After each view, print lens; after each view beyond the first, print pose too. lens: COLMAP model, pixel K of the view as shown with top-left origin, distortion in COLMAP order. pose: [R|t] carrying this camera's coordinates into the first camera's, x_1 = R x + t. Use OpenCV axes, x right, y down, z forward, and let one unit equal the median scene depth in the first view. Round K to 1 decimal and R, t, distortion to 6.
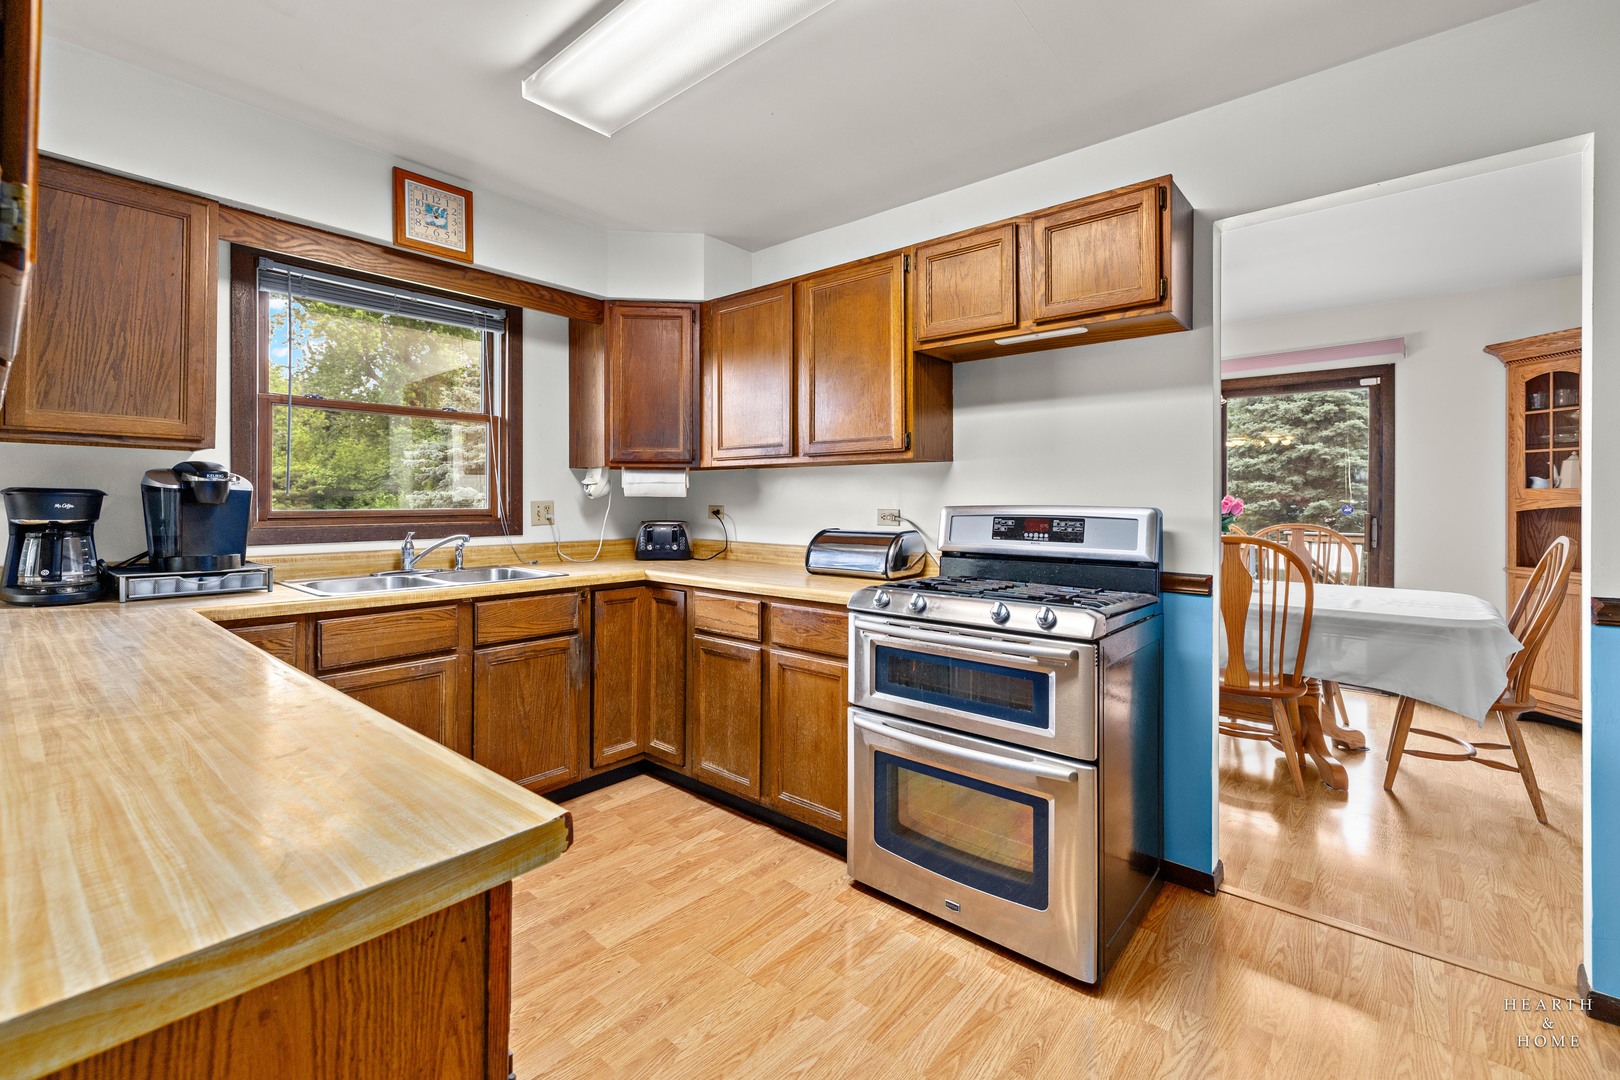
lens RADIAL K [[685.6, 0, 812.3], [0, 685.6, 495.9], [0, 0, 1]] dist [-0.001448, 0.000985]
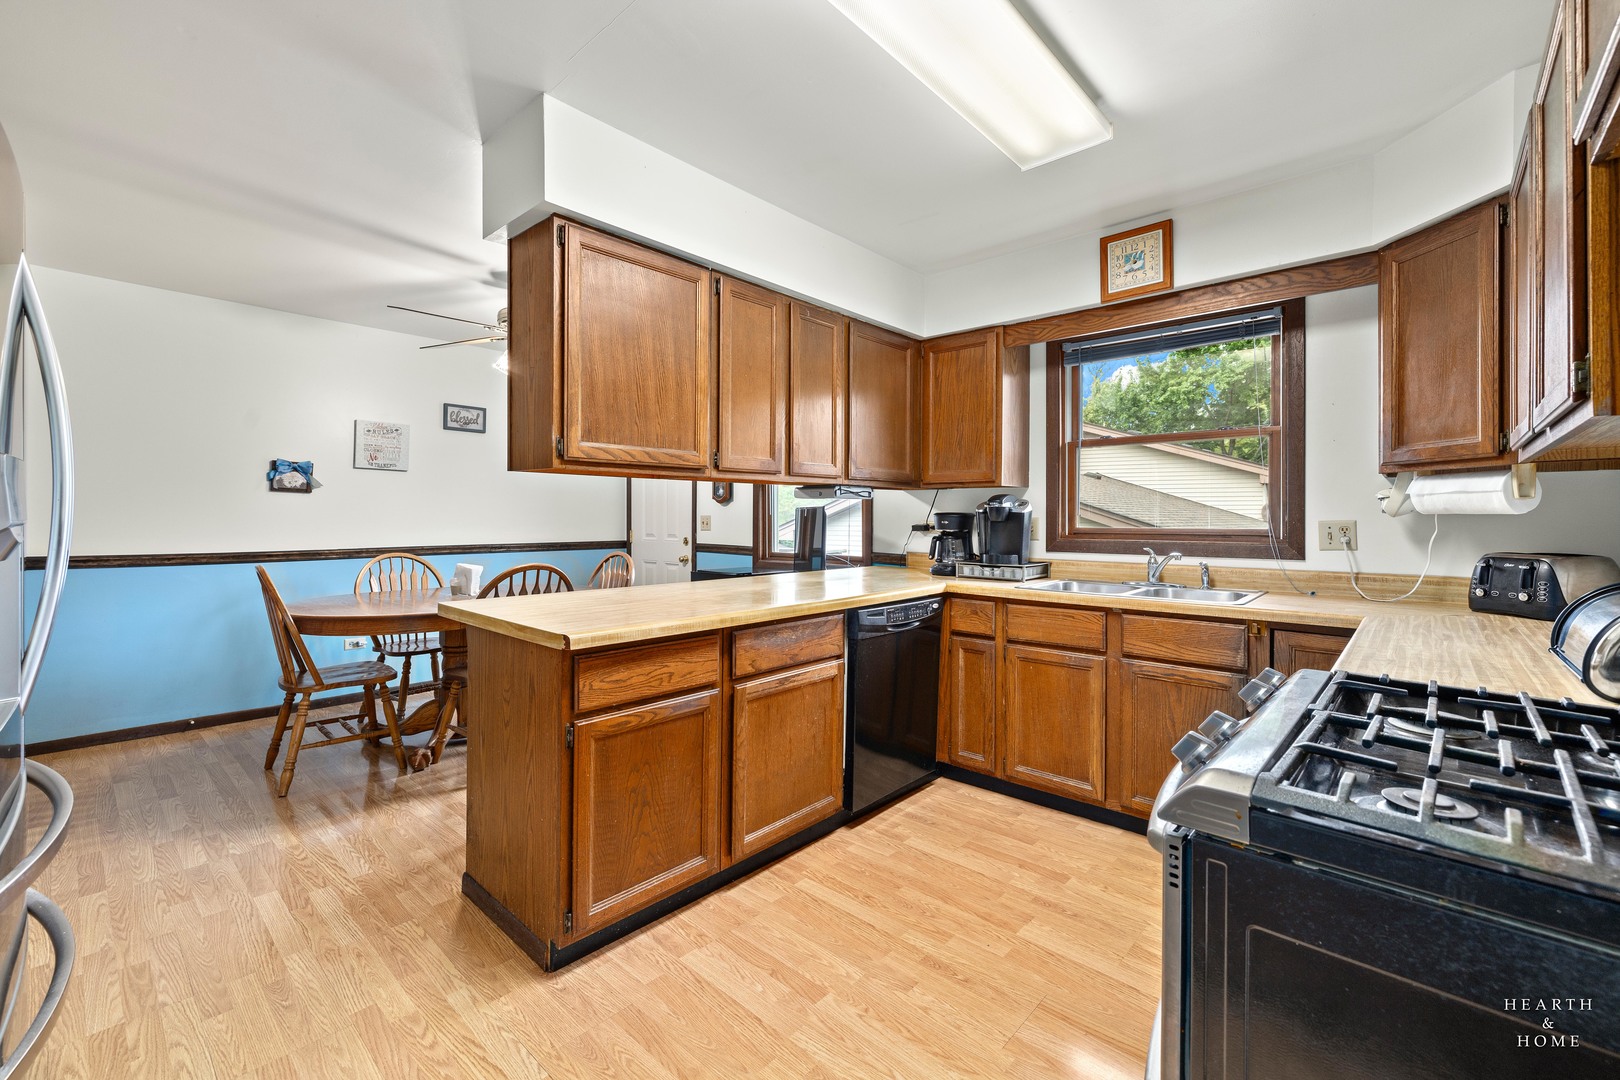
lens RADIAL K [[685.6, 0, 816.0], [0, 685.6, 518.0], [0, 0, 1]] dist [-0.001448, 0.000985]
pose [[-0.027500, -0.000592, -0.999622, 0.546874], [0.005310, 0.999986, -0.000739, 0.002145], [0.999608, -0.005328, -0.027496, 0.496020]]
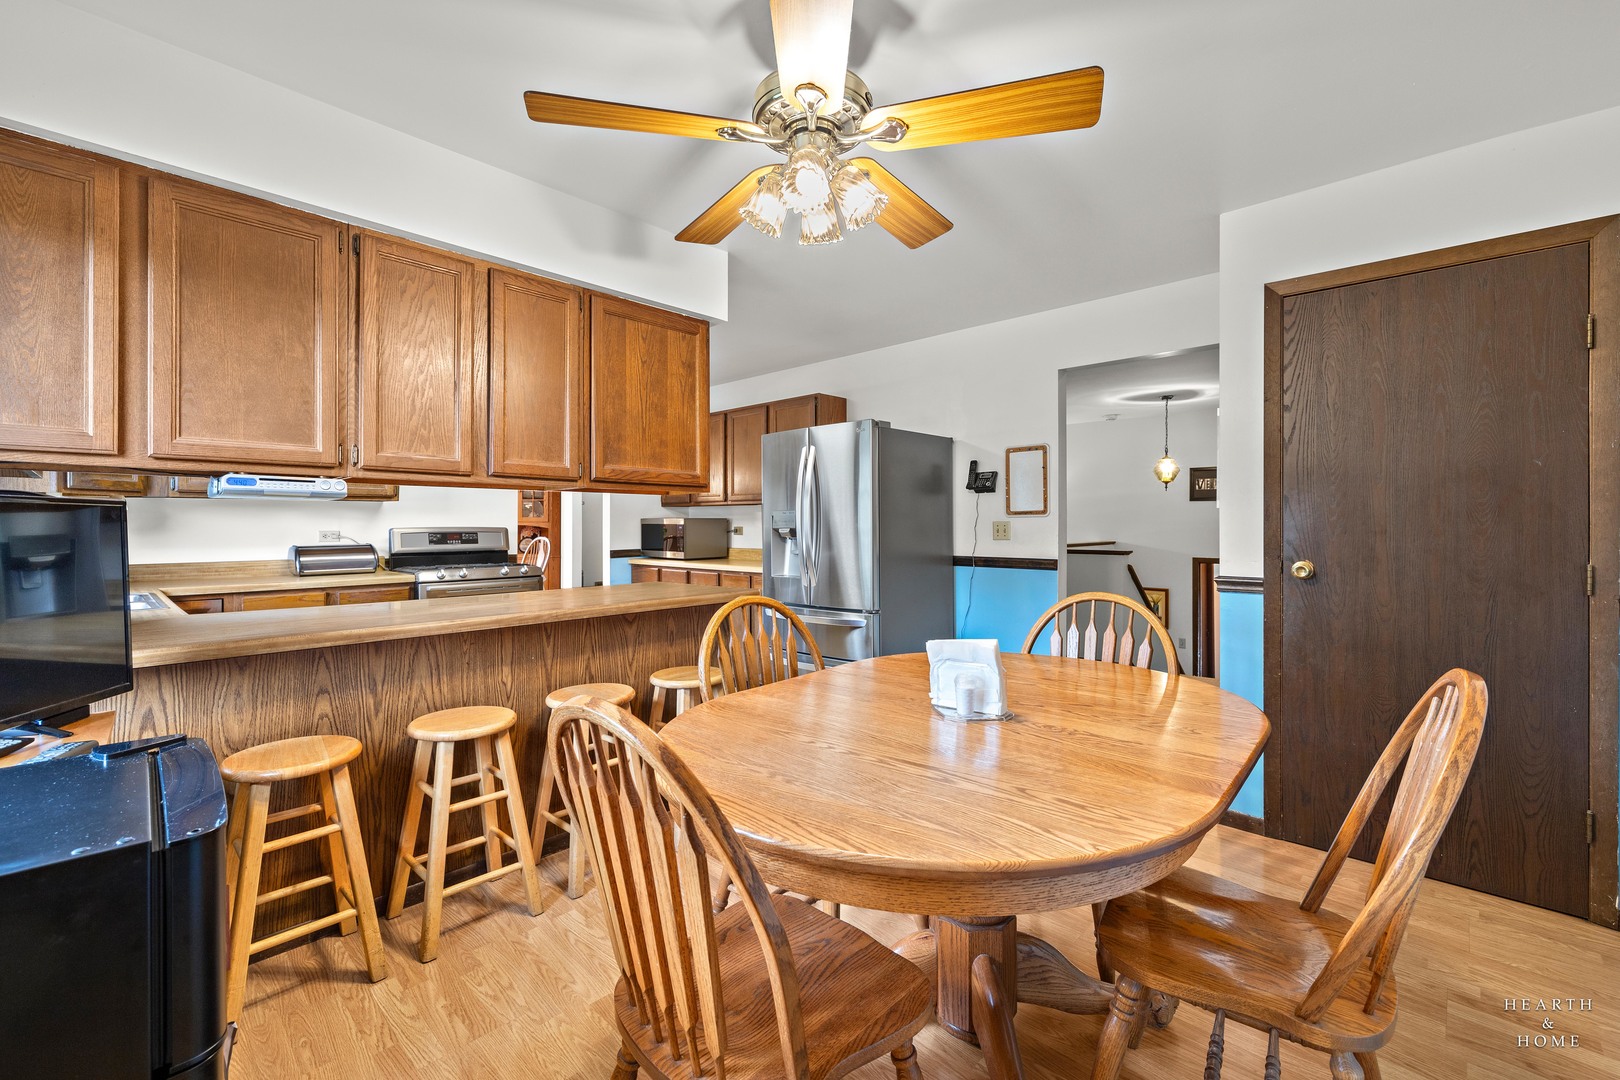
lens RADIAL K [[685.6, 0, 819.2], [0, 685.6, 523.8], [0, 0, 1]] dist [-0.001448, 0.000985]
pose [[0.044755, -0.007667, 0.998969, -1.477051], [-0.002390, 0.999967, 0.007781, -0.011320], [-0.998995, -0.002736, 0.044735, -0.148391]]
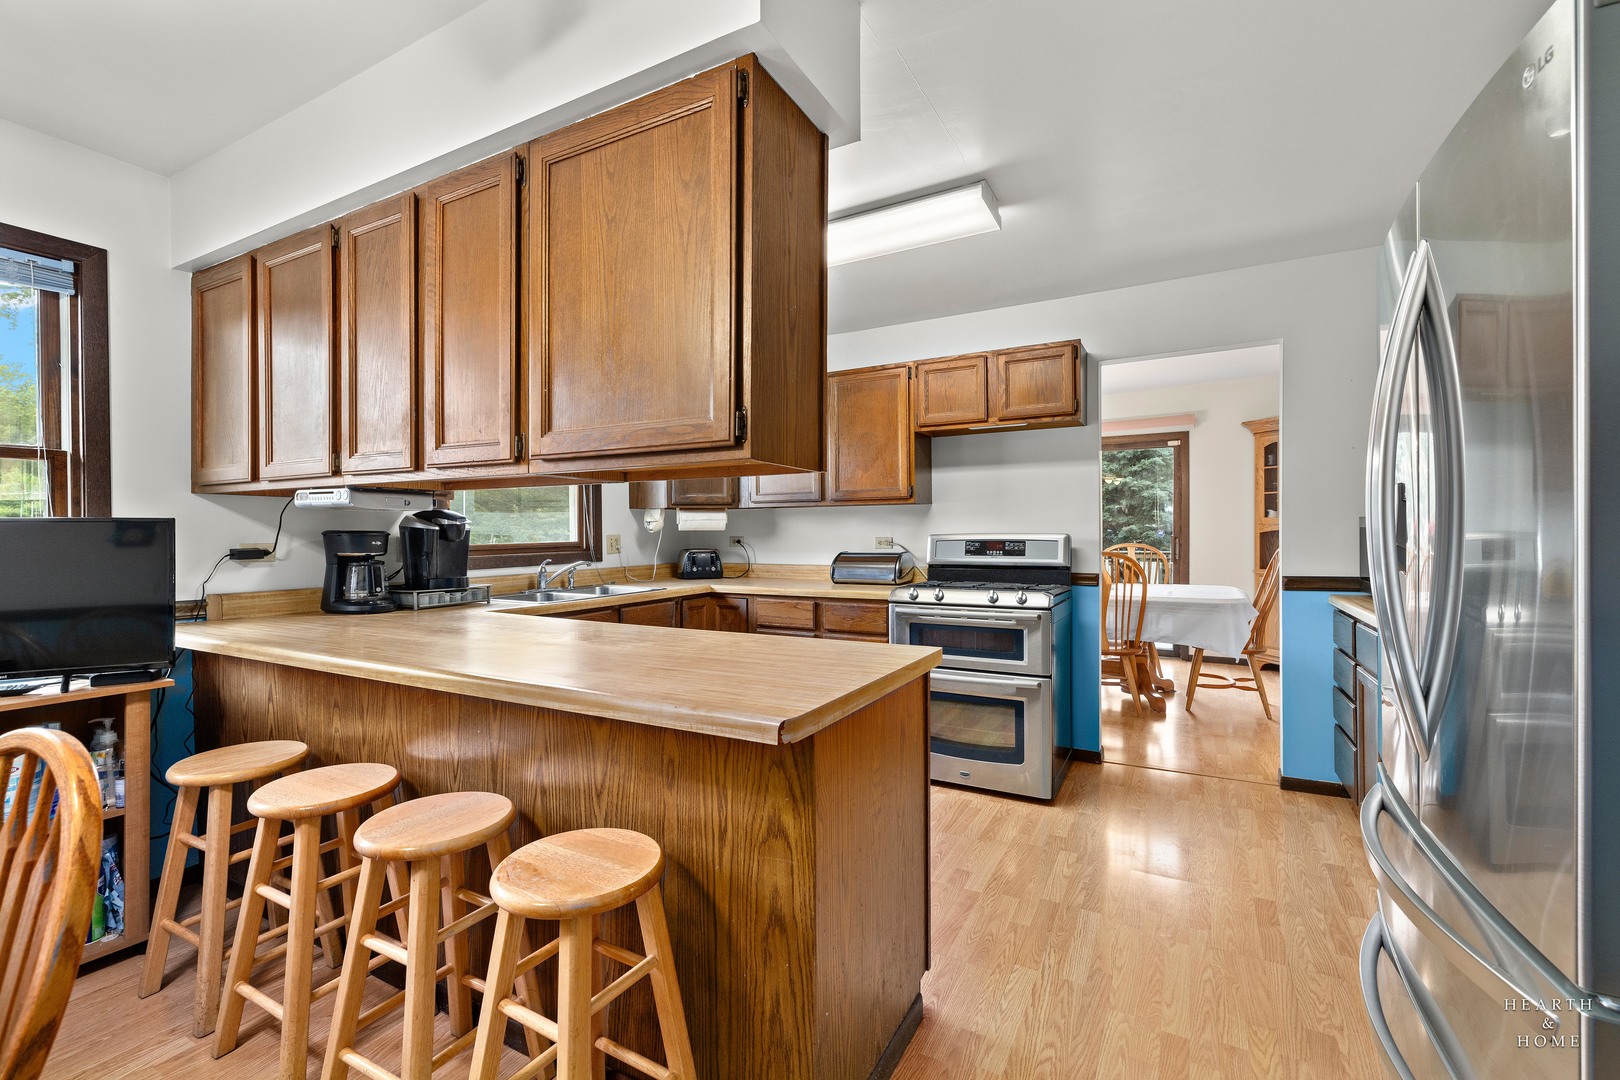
lens RADIAL K [[685.6, 0, 806.7], [0, 685.6, 534.5], [0, 0, 1]] dist [-0.001448, 0.000985]
pose [[0.979565, -0.013712, 0.200658, -0.367754], [0.011133, 0.999840, 0.013974, -0.008740], [-0.200817, -0.011454, 0.979562, -0.404933]]
